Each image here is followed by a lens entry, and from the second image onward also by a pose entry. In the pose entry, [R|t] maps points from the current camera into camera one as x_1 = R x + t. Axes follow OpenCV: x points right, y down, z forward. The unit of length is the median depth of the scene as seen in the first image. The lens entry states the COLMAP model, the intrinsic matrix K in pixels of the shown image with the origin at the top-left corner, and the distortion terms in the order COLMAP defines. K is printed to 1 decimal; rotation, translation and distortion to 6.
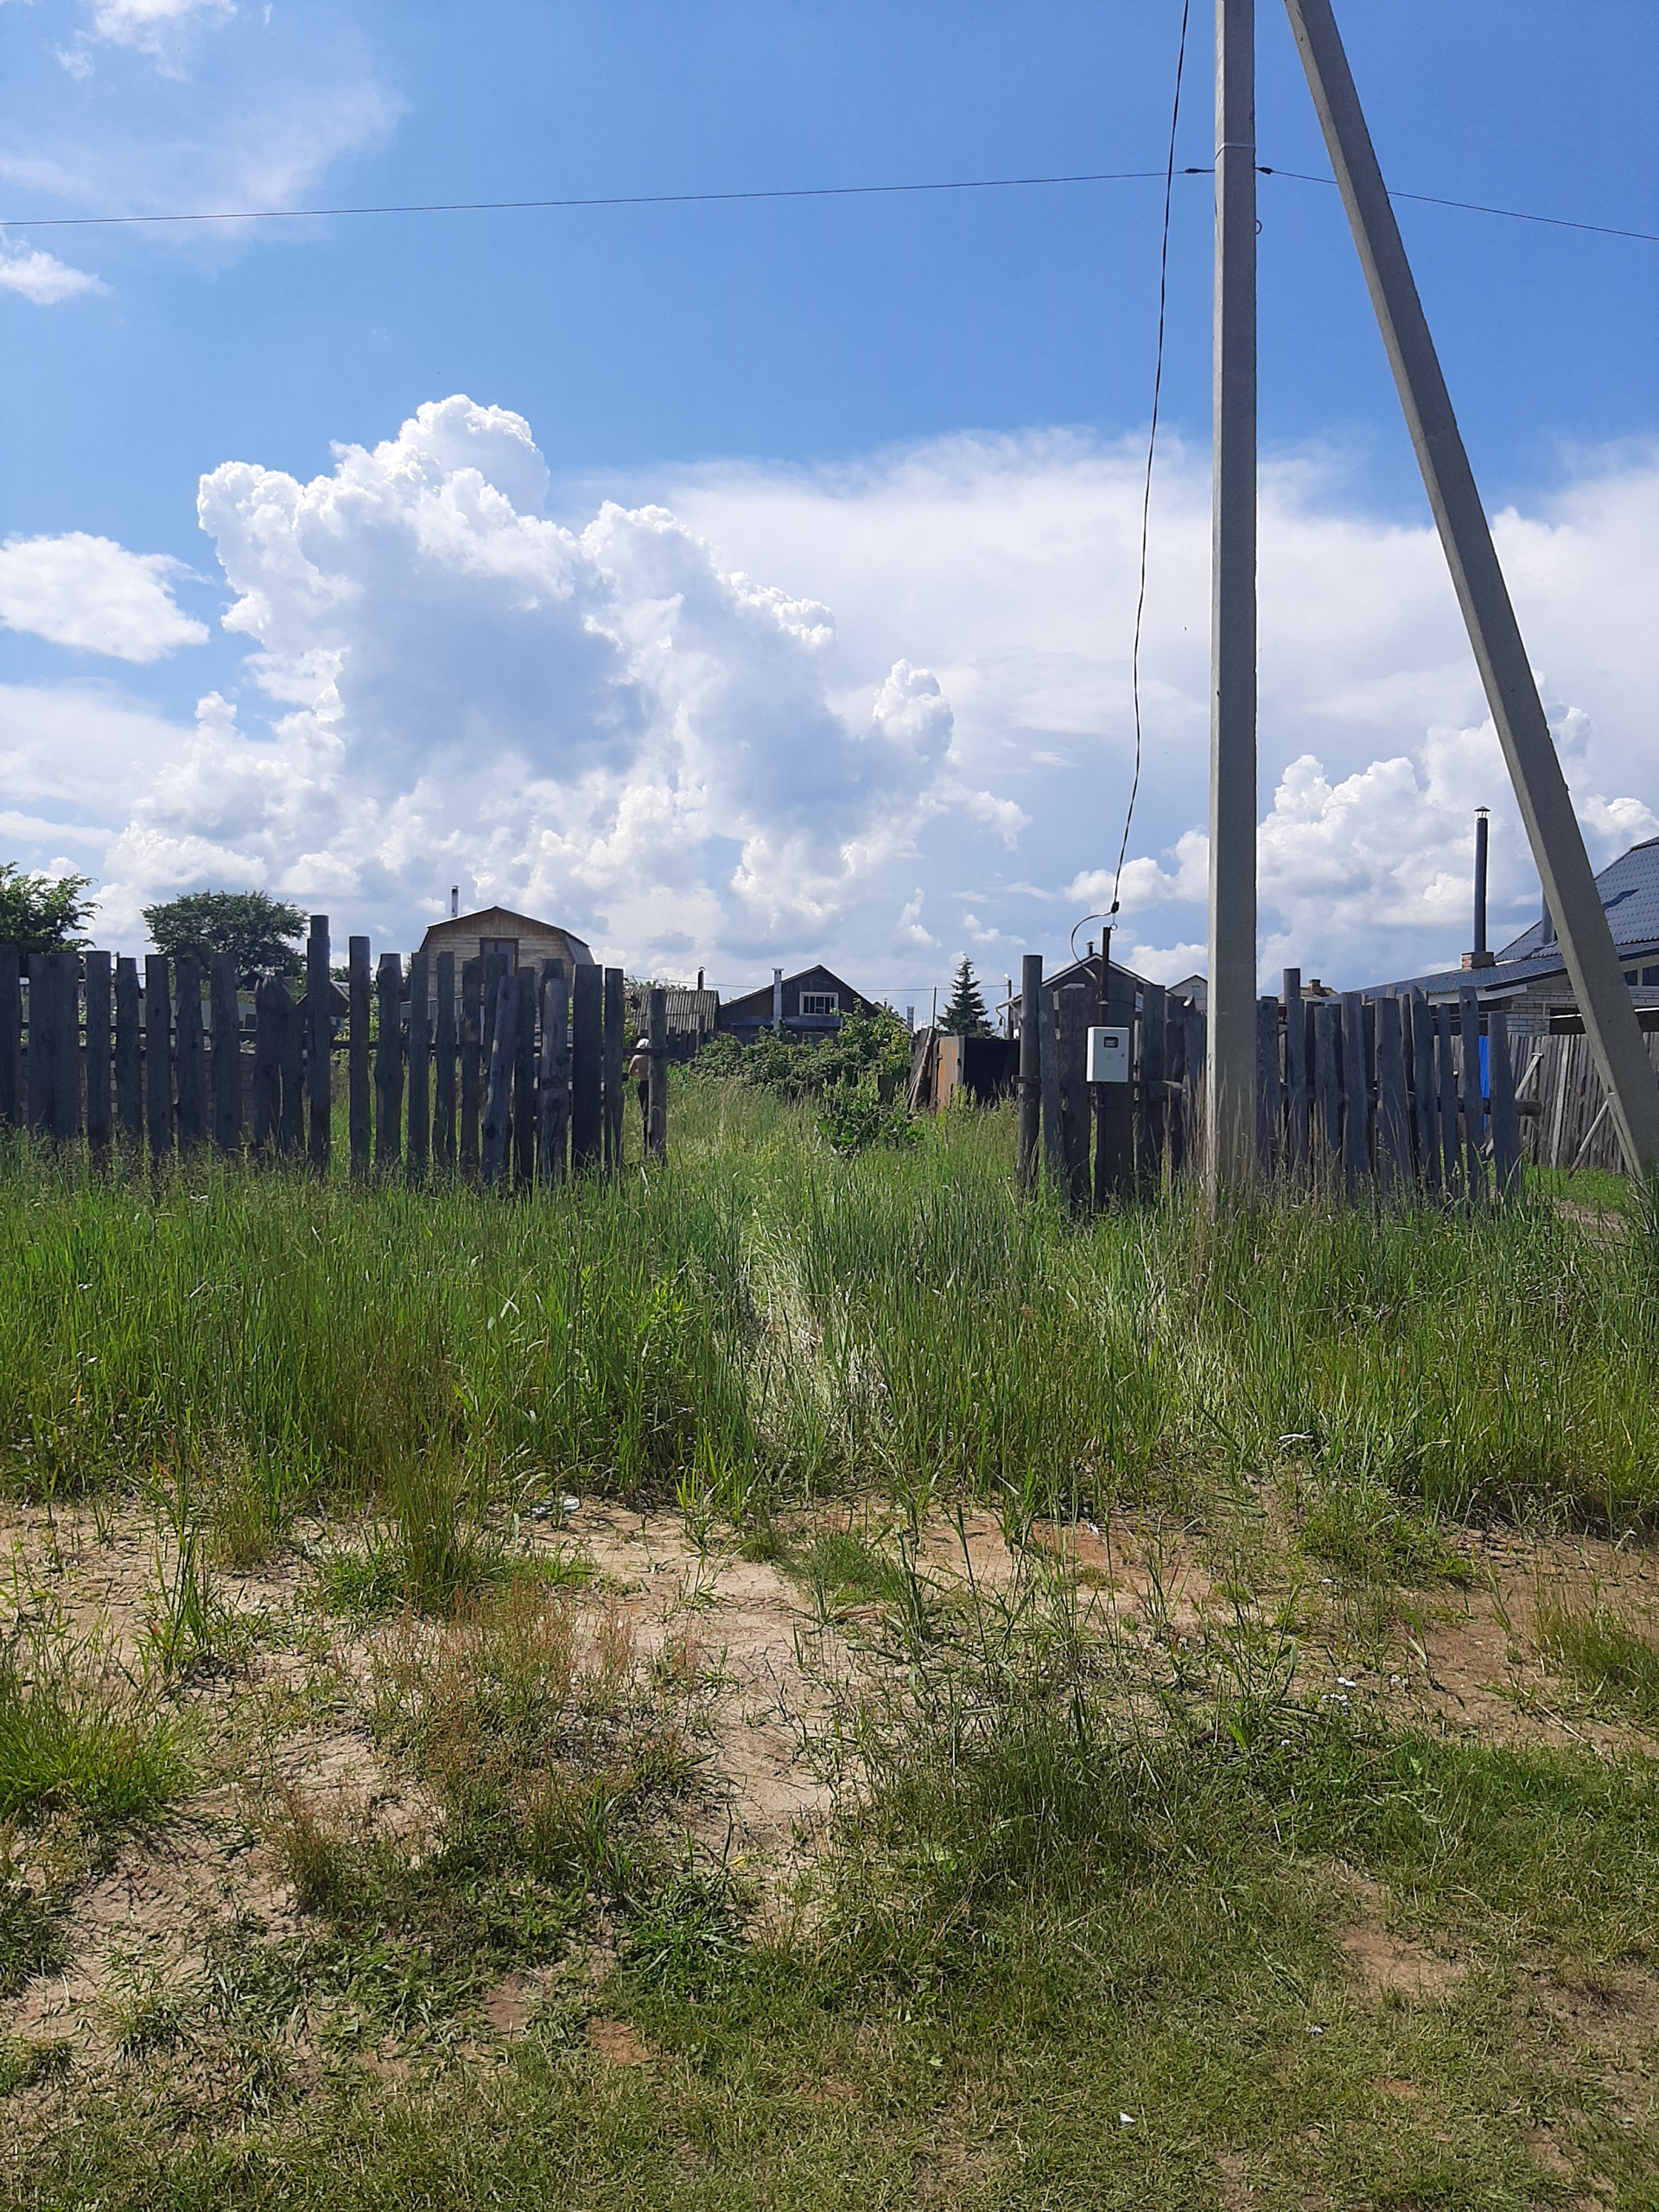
lens RADIAL K [[1726.3, 0, 797.1], [0, 1726.3, 1140.2], [0, 0, 1]] dist [0.094188, -0.223196]
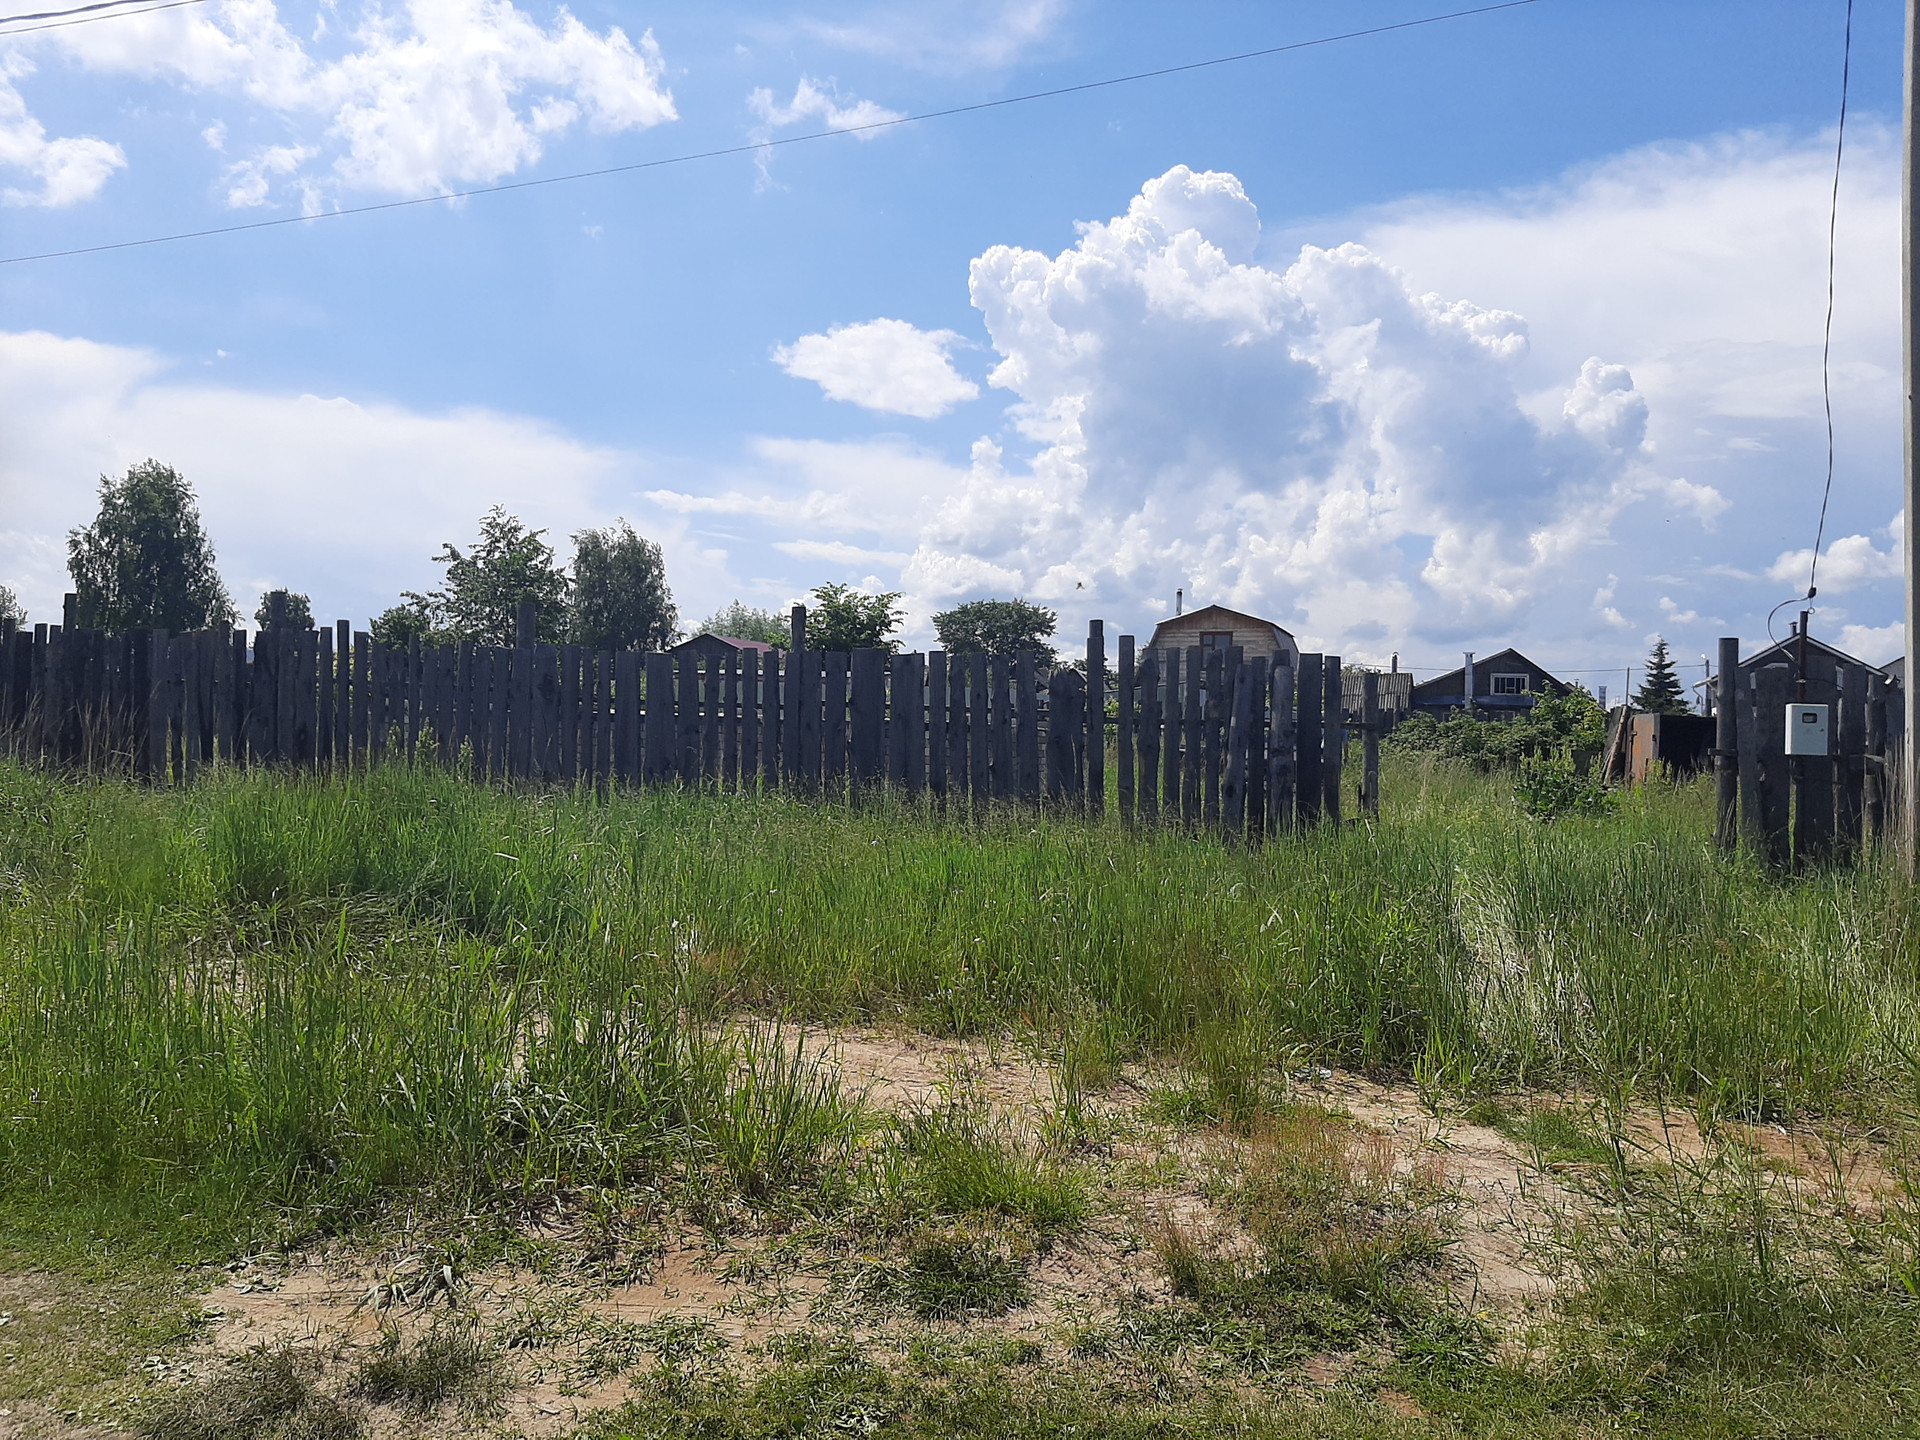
lens RADIAL K [[1524.5, 0, 935.9], [0, 1524.5, 738.4], [0, 0, 1]] dist [0.067016, -0.145239]
pose [[0.941580, 0.002810, -0.336778, -0.008174], [-0.018104, 0.998942, -0.042283, 0.006106], [0.336303, 0.045910, 0.940634, -0.074867]]
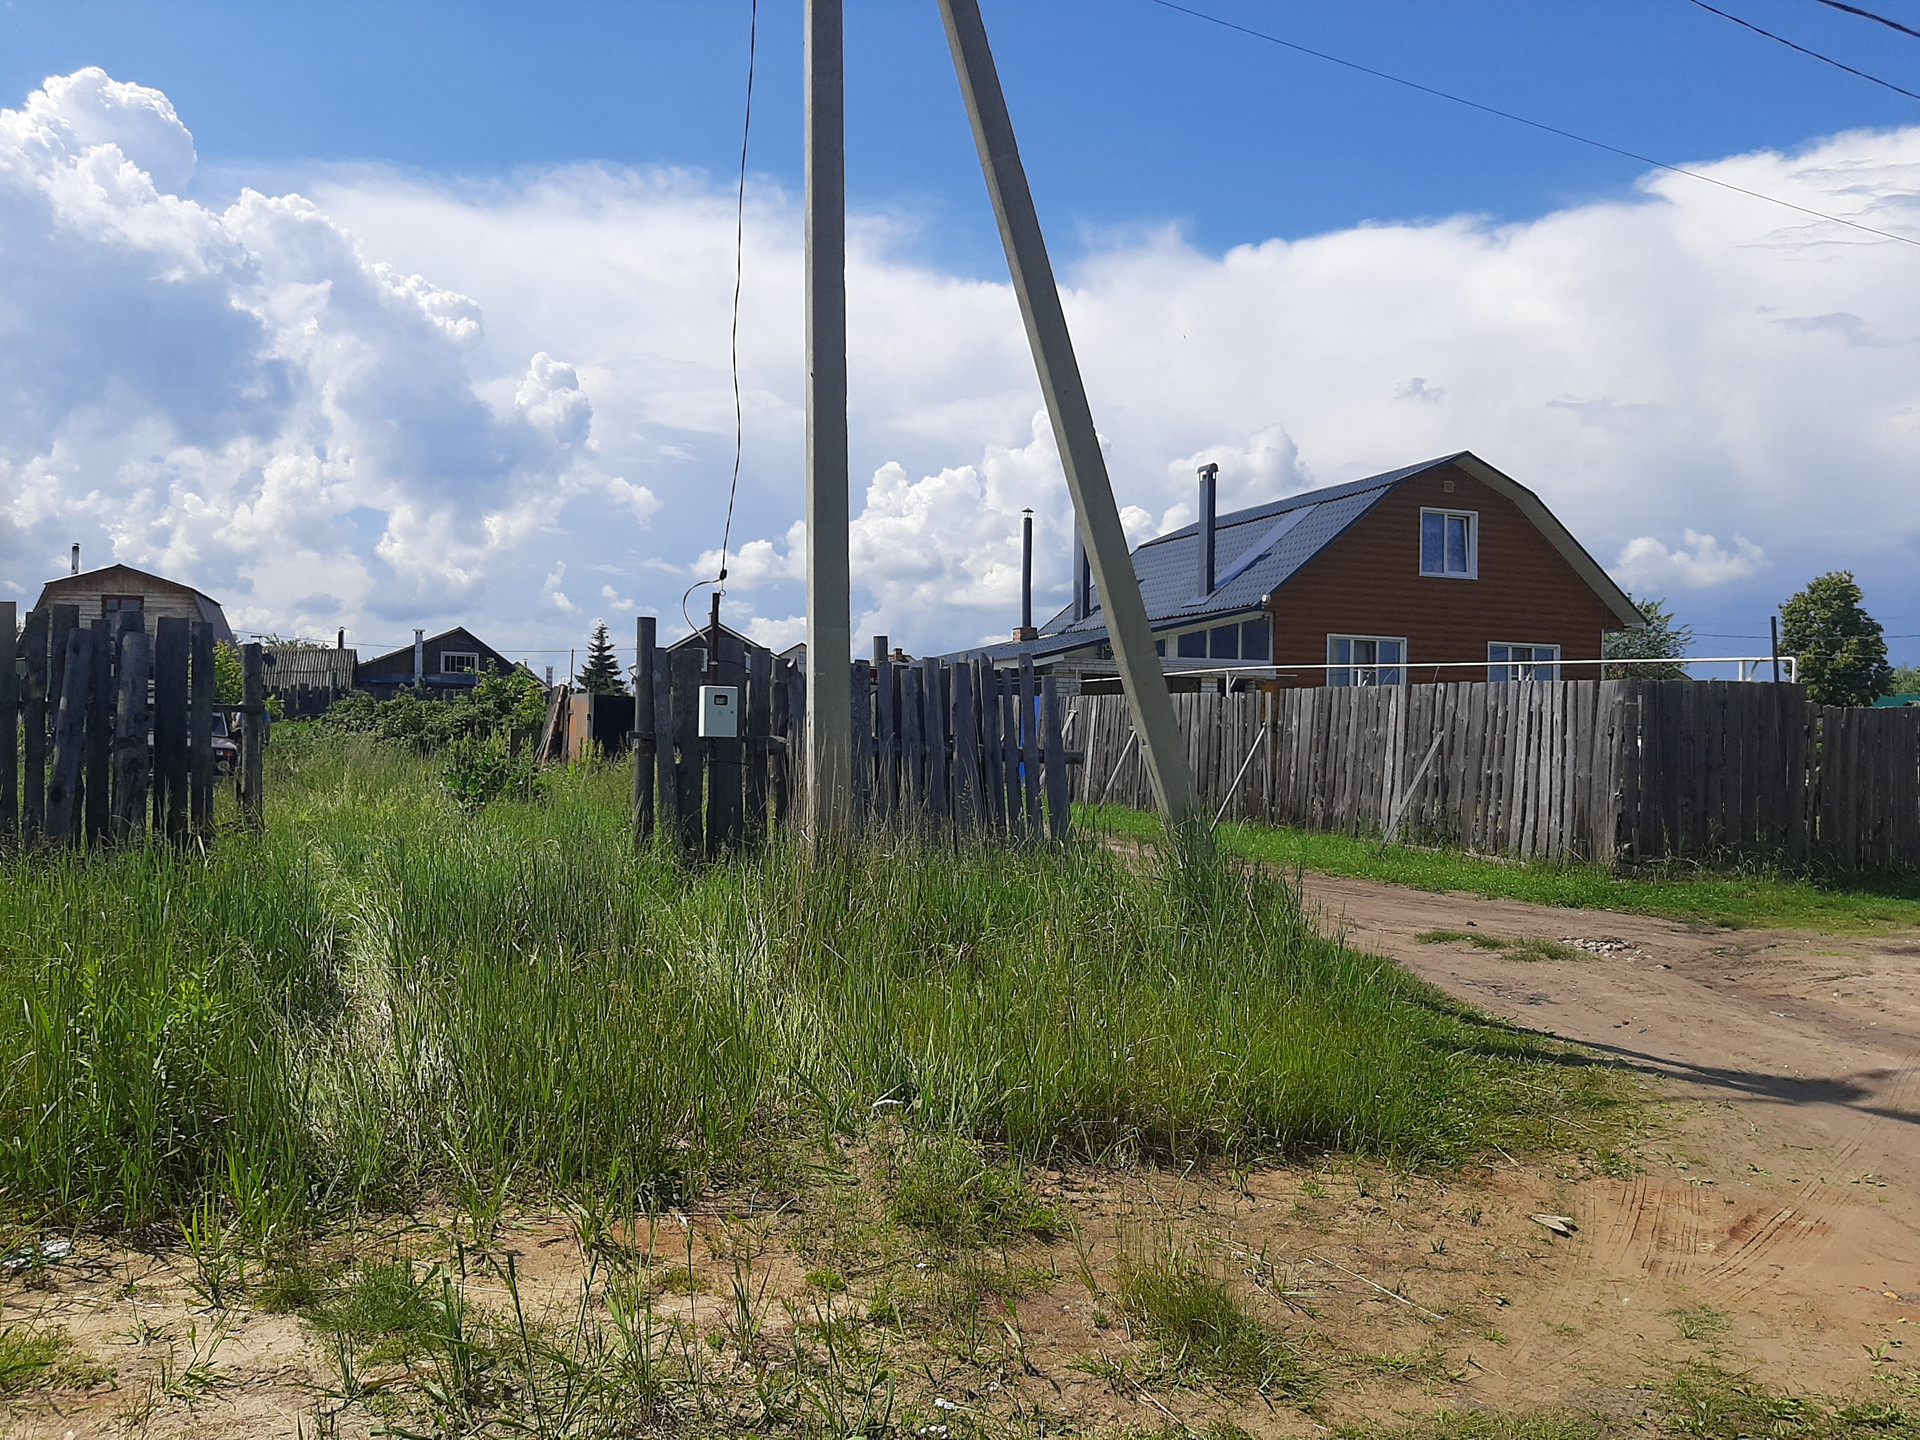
lens RADIAL K [[1502.5, 0, 928.2], [0, 1502.5, 718.0], [0, 0, 1]] dist [0.079944, -0.134801]
pose [[0.953101, -0.001626, 0.302650, 0.020949], [0.014954, 0.999017, -0.041723, -0.004491], [-0.302284, 0.044292, 0.952188, 0.070735]]
